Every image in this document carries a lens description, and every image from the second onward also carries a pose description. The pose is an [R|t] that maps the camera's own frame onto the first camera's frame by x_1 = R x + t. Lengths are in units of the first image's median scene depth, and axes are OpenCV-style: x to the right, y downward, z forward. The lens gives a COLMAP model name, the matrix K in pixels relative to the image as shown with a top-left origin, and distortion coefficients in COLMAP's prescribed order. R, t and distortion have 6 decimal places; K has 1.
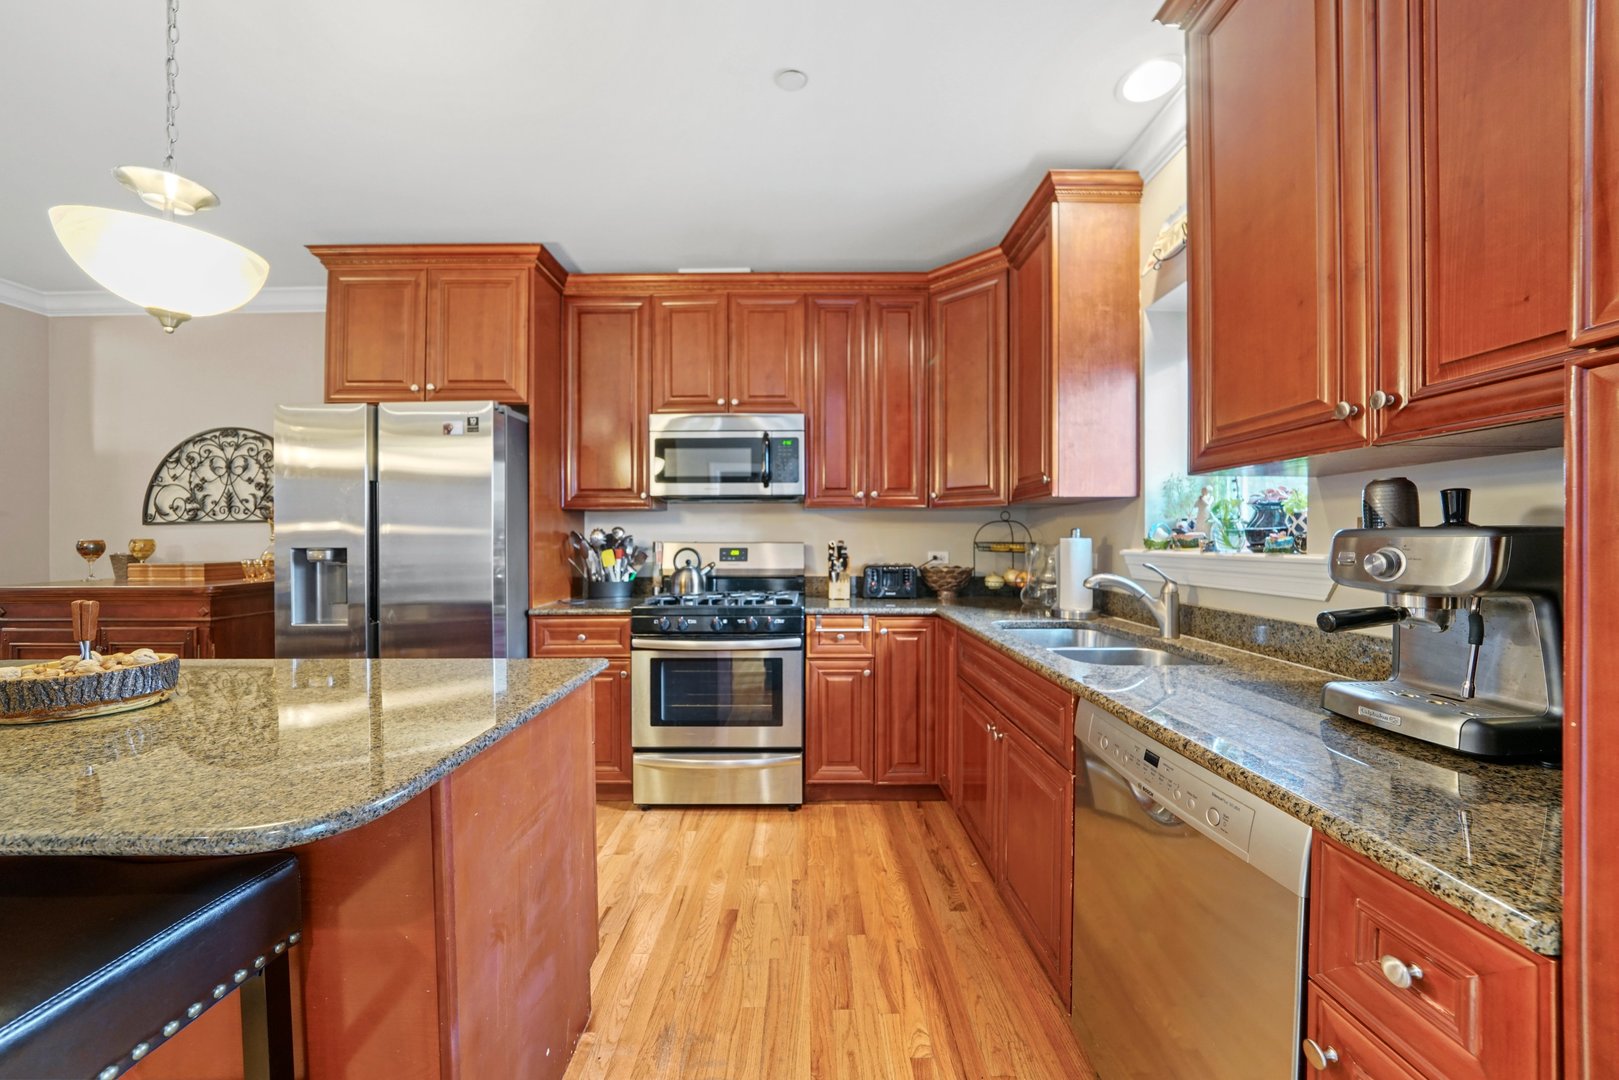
lens RADIAL K [[567.1, 0, 811.1], [0, 567.1, 538.4], [0, 0, 1]] dist [-0.020691, 0.000408]
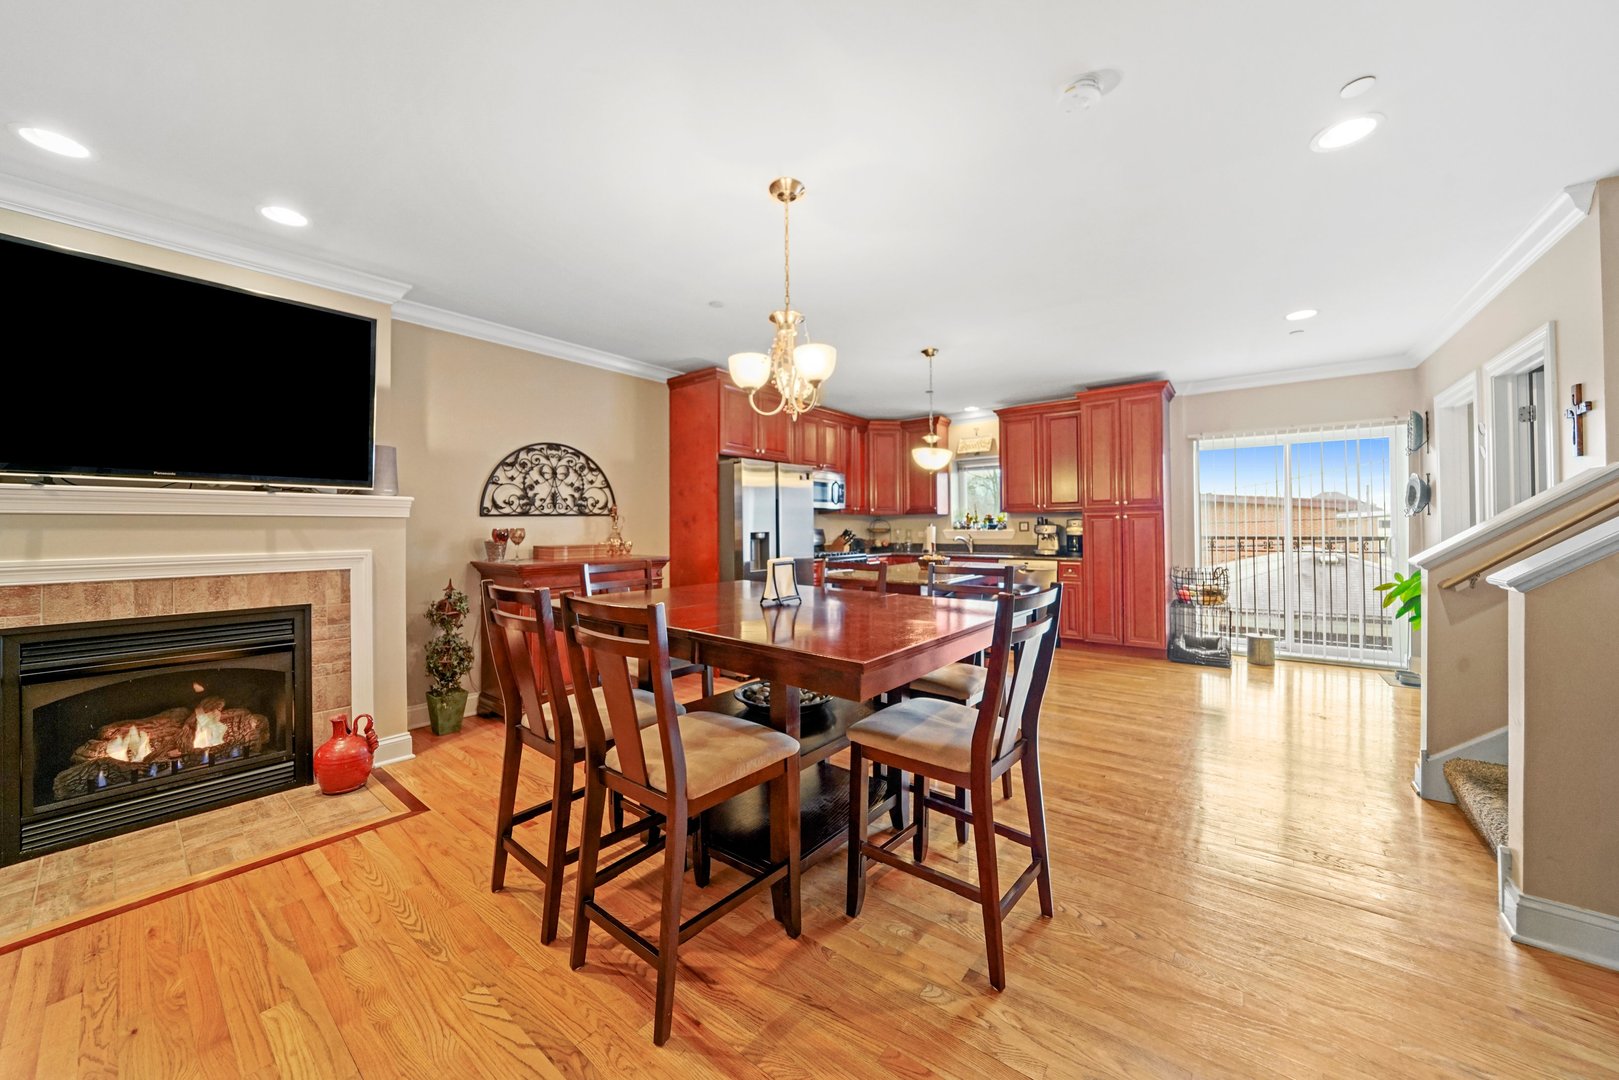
lens RADIAL K [[567.1, 0, 808.1], [0, 567.1, 528.3], [0, 0, 1]] dist [-0.020691, 0.000408]
pose [[0.625065, 0.000050, 0.780573, -1.714154], [0.007627, 0.999952, -0.006172, 0.013859], [-0.780536, 0.009812, 0.625034, -0.298506]]
